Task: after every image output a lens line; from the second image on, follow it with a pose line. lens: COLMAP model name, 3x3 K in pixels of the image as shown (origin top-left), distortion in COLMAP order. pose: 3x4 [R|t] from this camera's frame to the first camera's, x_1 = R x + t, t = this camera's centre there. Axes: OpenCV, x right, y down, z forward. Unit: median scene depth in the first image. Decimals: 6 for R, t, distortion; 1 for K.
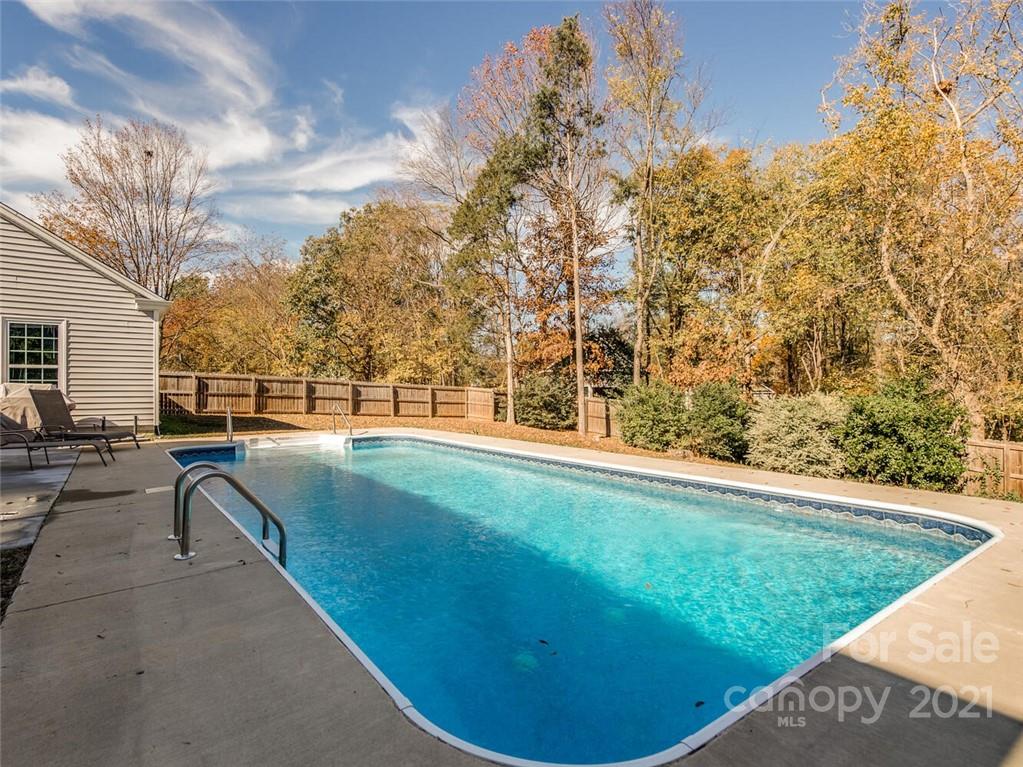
lens RADIAL K [[536.0, 0, 501.5], [0, 536.0, 375.2], [0, 0, 1]] dist [0.019304, -0.001837]
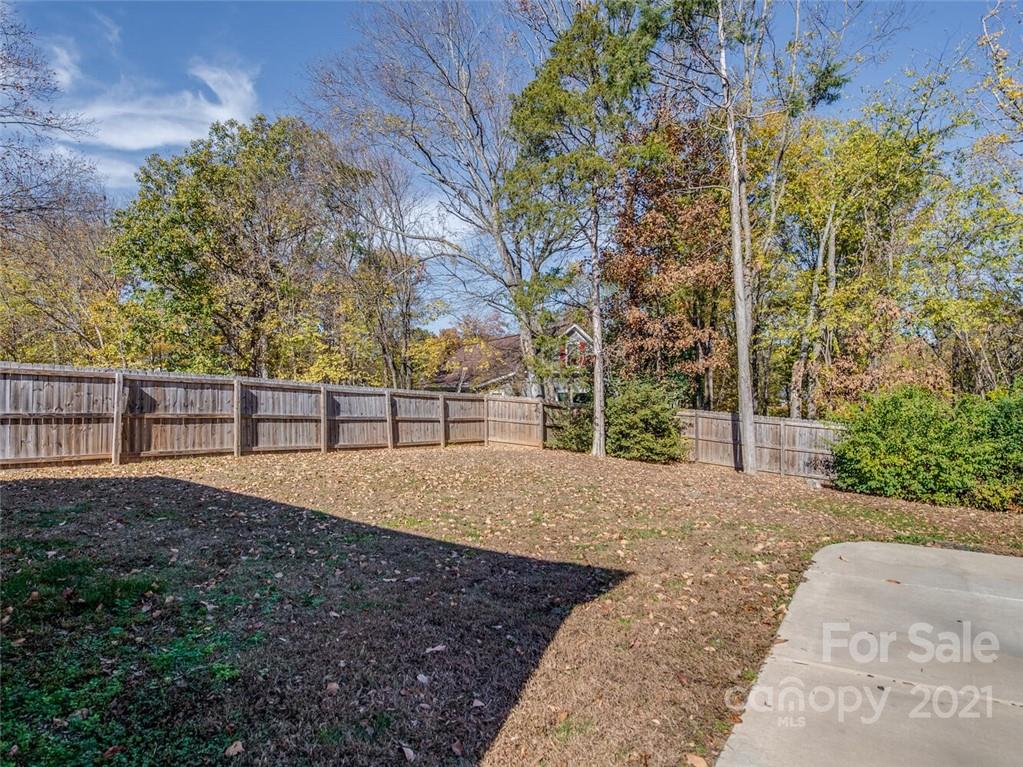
lens RADIAL K [[536.0, 0, 485.0], [0, 536.0, 392.1], [0, 0, 1]] dist [0.019304, -0.001837]
pose [[0.951062, -0.004576, 0.308967, -0.202768], [-0.001242, 0.999826, 0.018631, 0.006019], [-0.308998, -0.018102, 0.950890, 0.324292]]
